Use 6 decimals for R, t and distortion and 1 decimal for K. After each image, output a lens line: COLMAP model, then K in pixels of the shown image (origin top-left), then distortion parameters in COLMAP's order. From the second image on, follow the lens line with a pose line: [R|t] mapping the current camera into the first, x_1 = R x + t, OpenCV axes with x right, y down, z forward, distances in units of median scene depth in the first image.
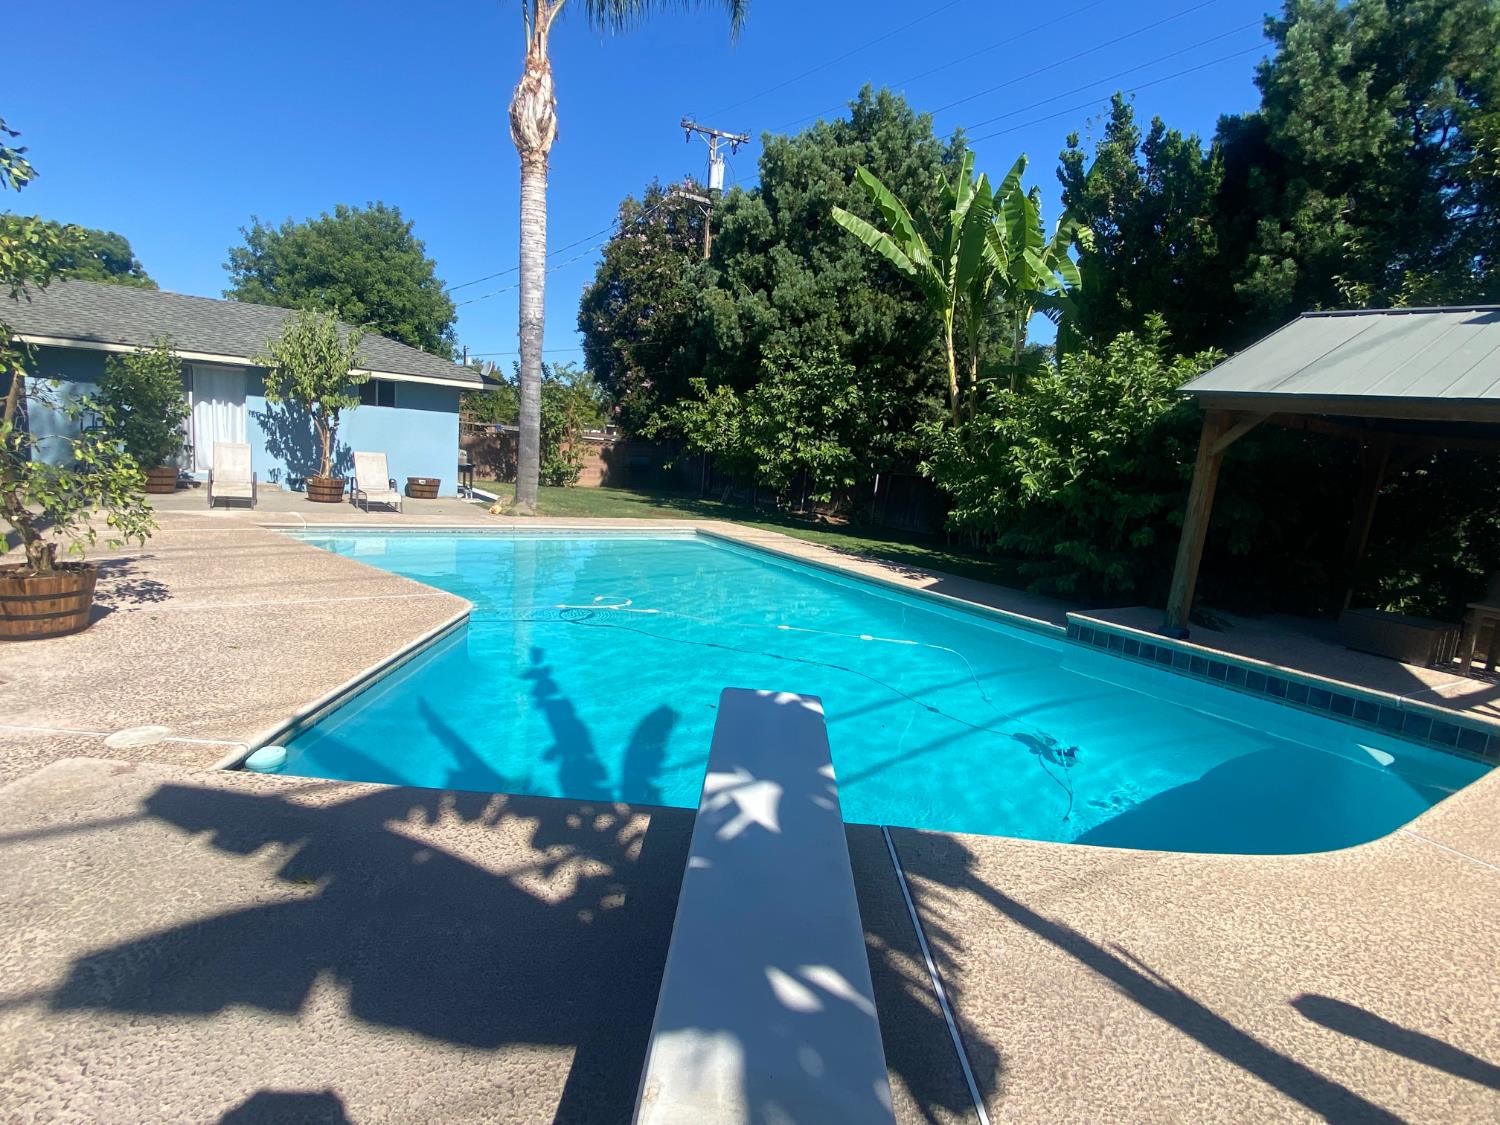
lens RADIAL K [[786.6, 0, 750.0], [0, 786.6, 562.5], [0, 0, 1]] dist [0.021419, -0.022915]
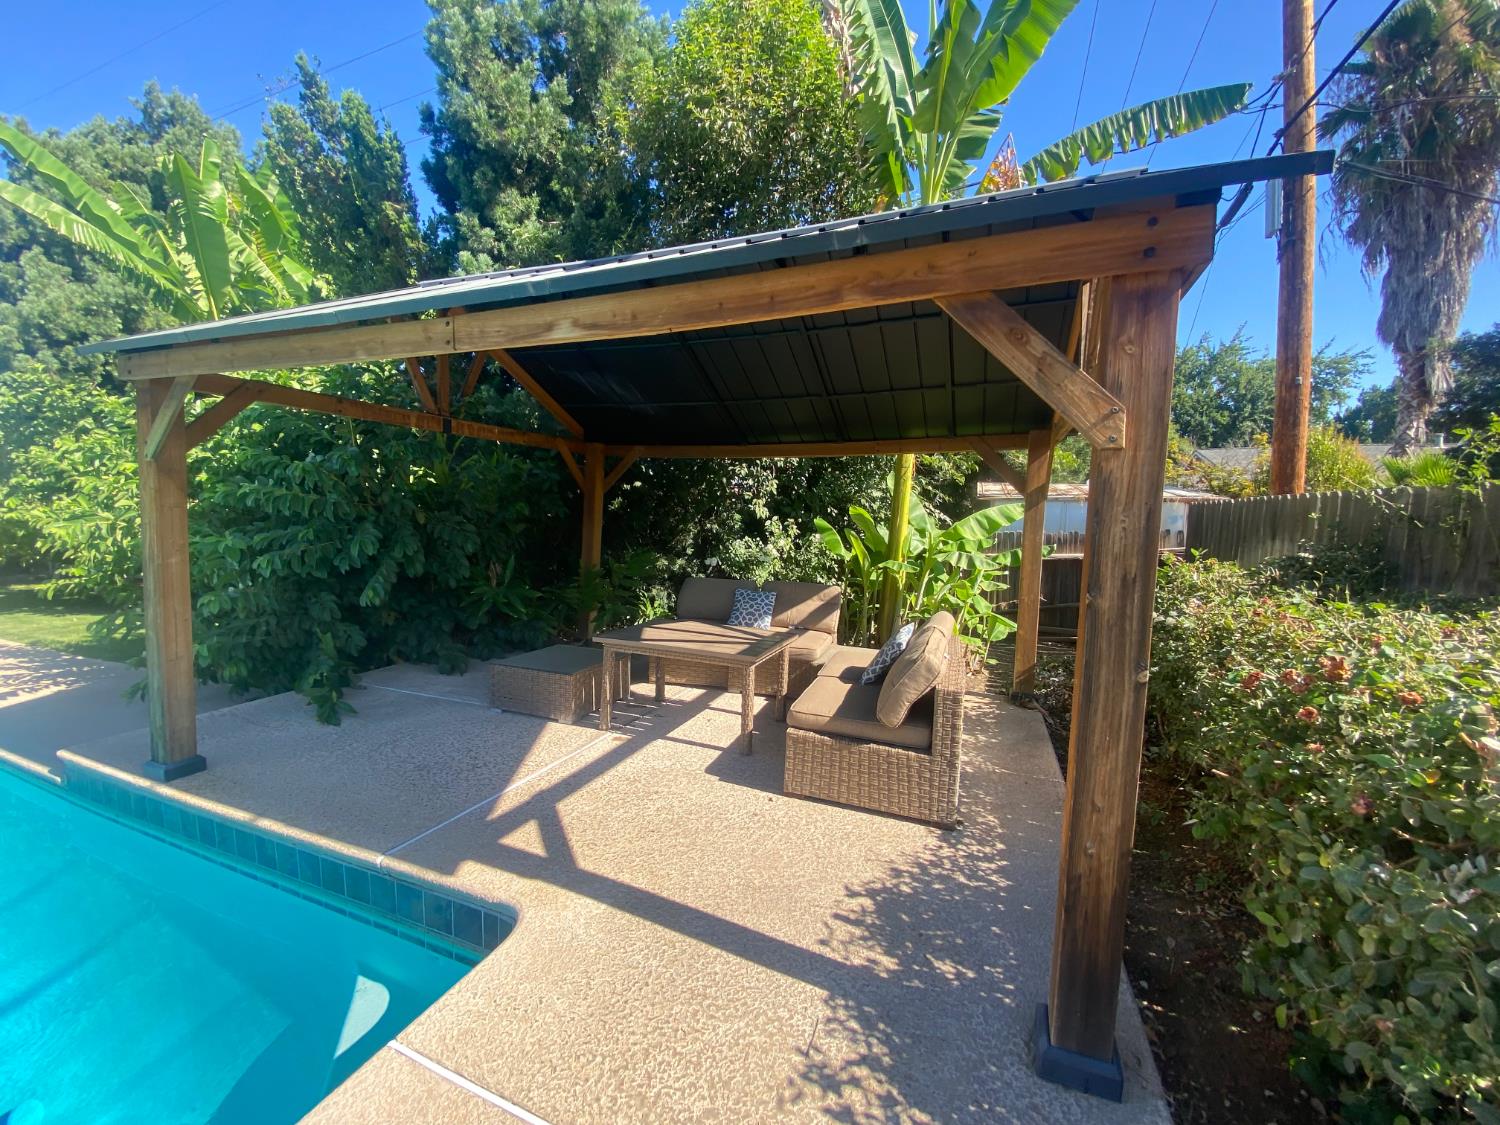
lens RADIAL K [[604.7, 0, 751.4], [0, 604.7, 552.5], [0, 0, 1]] dist [0.013288, -0.013664]
pose [[0.816792, -0.113711, 0.565616, 0.499729], [0.144663, 0.989431, -0.009989, -0.000717], [-0.558502, 0.089982, 0.824609, 0.295840]]
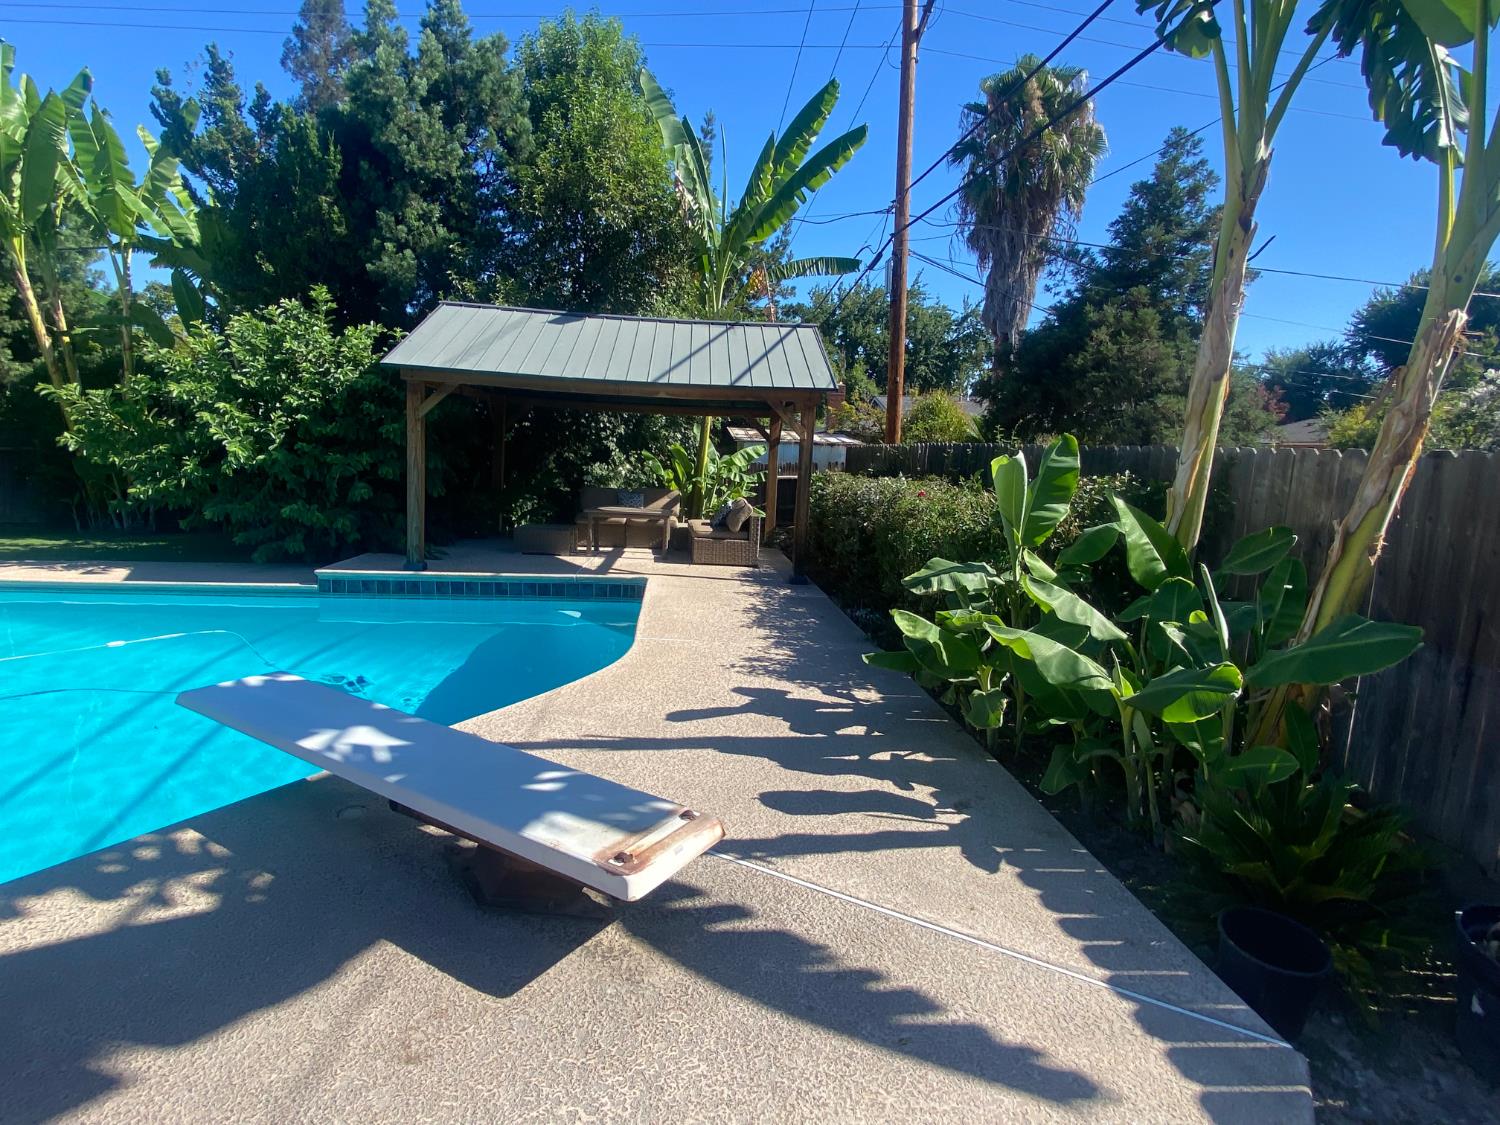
lens RADIAL K [[786.6, 0, 750.0], [0, 786.6, 562.5], [0, 0, 1]] dist [0.021419, -0.022915]
pose [[0.483321, -0.190995, 0.854355, -0.187228], [0.139597, 0.980238, 0.140164, -0.012030], [-0.864242, 0.051521, 0.500432, -0.030299]]
